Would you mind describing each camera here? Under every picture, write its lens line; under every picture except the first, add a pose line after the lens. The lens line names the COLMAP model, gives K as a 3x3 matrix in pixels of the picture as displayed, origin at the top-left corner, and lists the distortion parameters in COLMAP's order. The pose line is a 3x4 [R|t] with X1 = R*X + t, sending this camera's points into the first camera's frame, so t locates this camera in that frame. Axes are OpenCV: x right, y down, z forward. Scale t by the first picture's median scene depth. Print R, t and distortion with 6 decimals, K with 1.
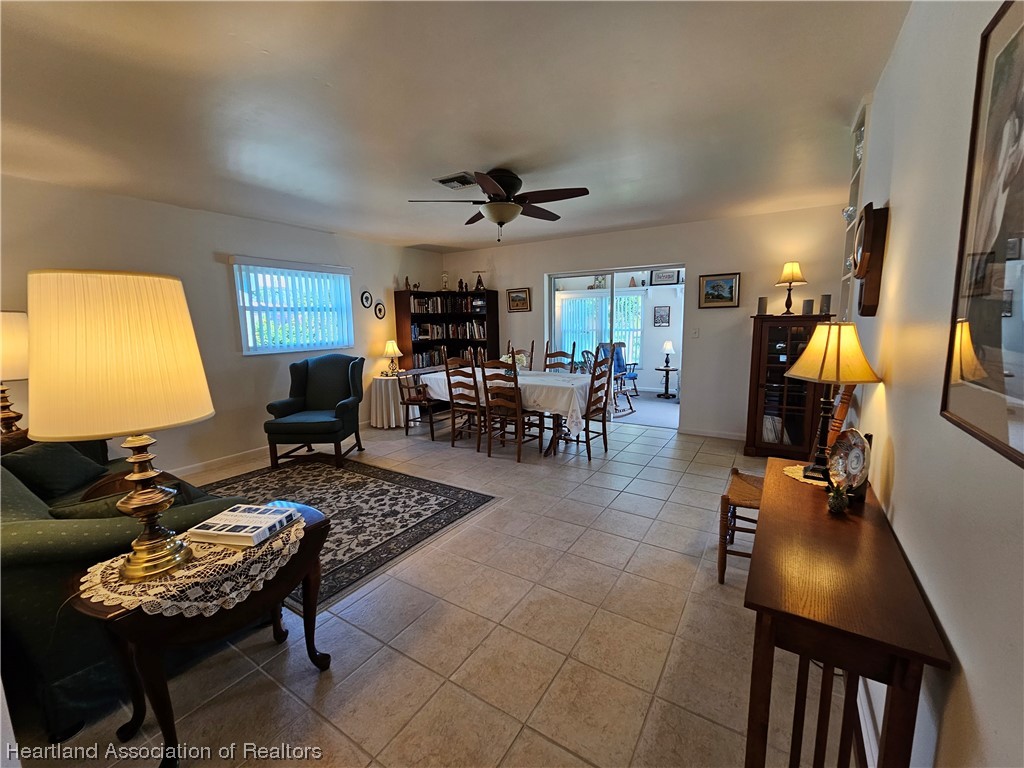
lens RADIAL K [[418.0, 0, 515.5], [0, 418.0, 387.3], [0, 0, 1]] dist [-0.003760, 0.001900]
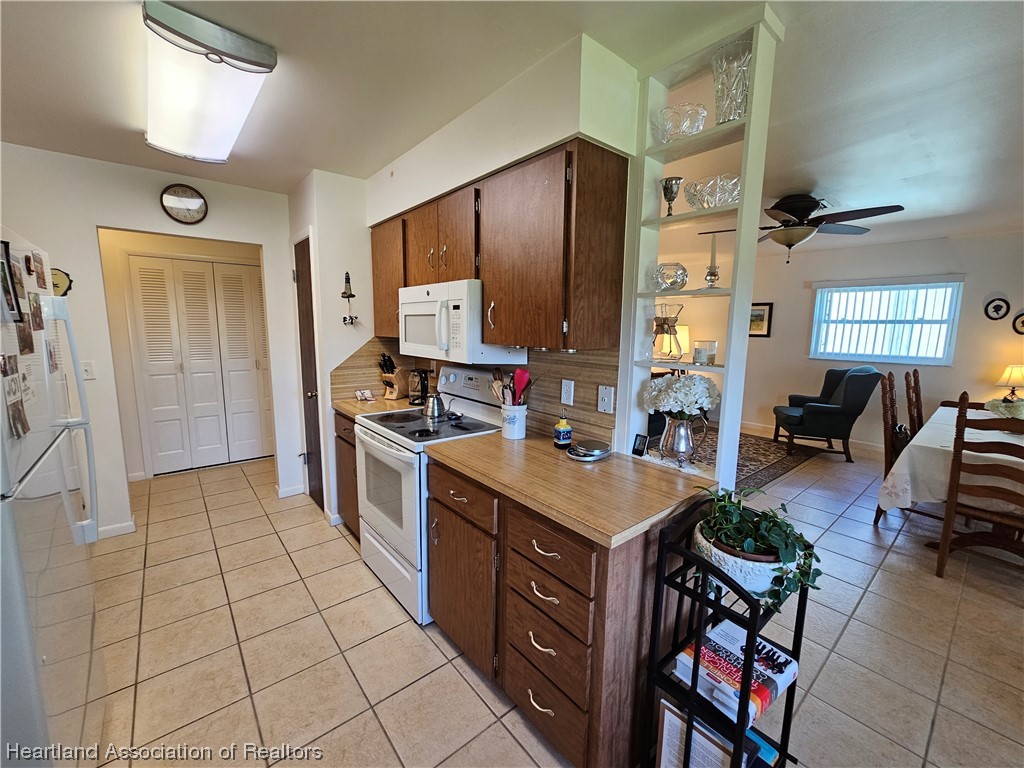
lens RADIAL K [[418.0, 0, 514.5], [0, 418.0, 385.2], [0, 0, 1]] dist [-0.003760, 0.001900]
pose [[-0.297646, 0.149480, -0.942901, 0.880032], [-0.158716, 0.966173, 0.203272, -0.116501], [0.941391, 0.210157, -0.263852, 0.513559]]
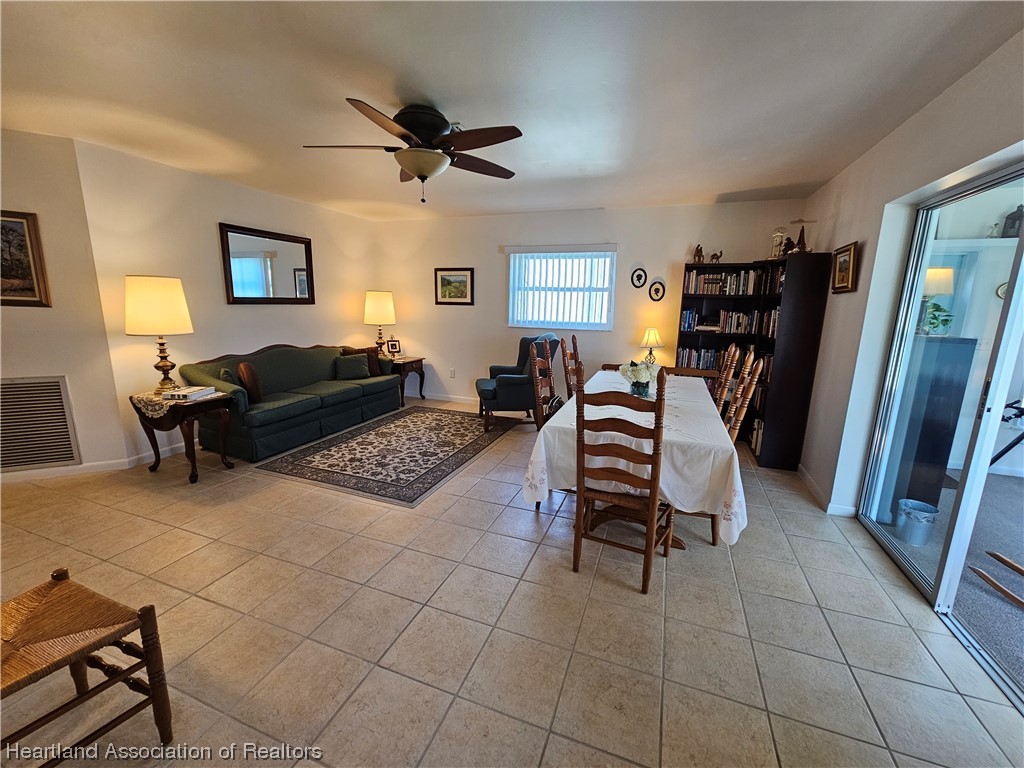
lens RADIAL K [[418.0, 0, 509.8], [0, 418.0, 386.6], [0, 0, 1]] dist [-0.003760, 0.001900]
pose [[0.204388, 0.216180, -0.954721, 0.613137], [-0.178164, 0.967235, 0.180872, -0.134106], [0.962540, 0.133129, 0.236206, 0.751112]]
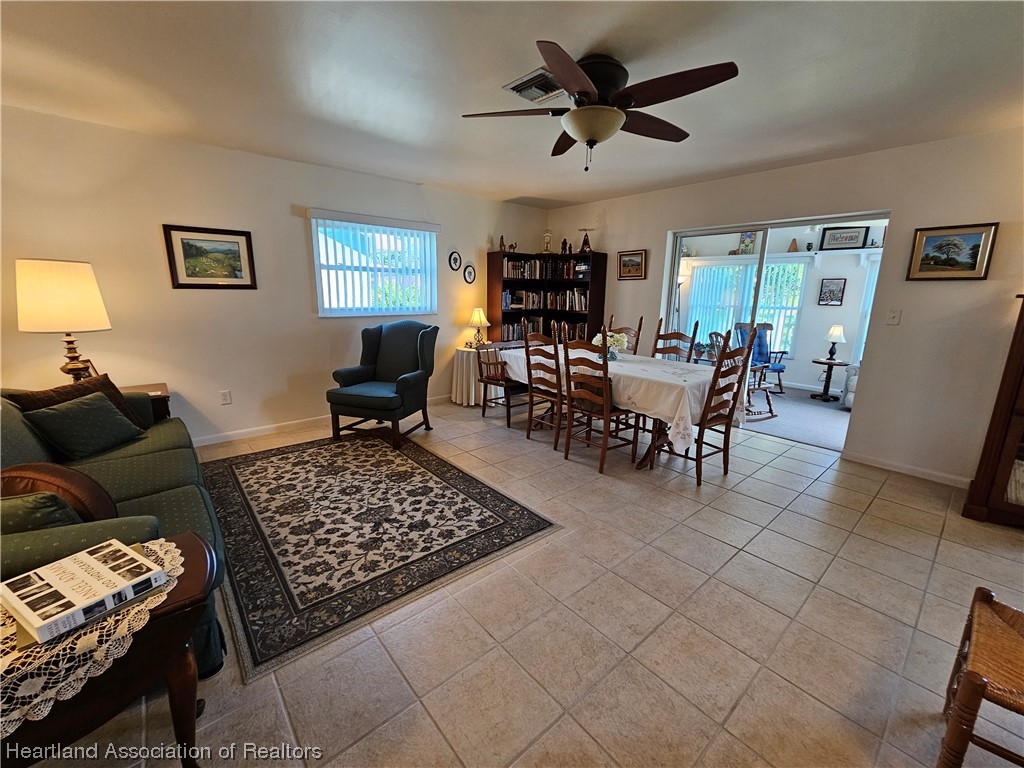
lens RADIAL K [[418.0, 0, 514.9], [0, 418.0, 386.1], [0, 0, 1]] dist [-0.003760, 0.001900]
pose [[0.956392, 0.096688, -0.275617, 0.053119], [-0.077975, 0.993892, 0.078088, -0.030222], [0.281484, -0.053192, 0.958090, 0.213012]]
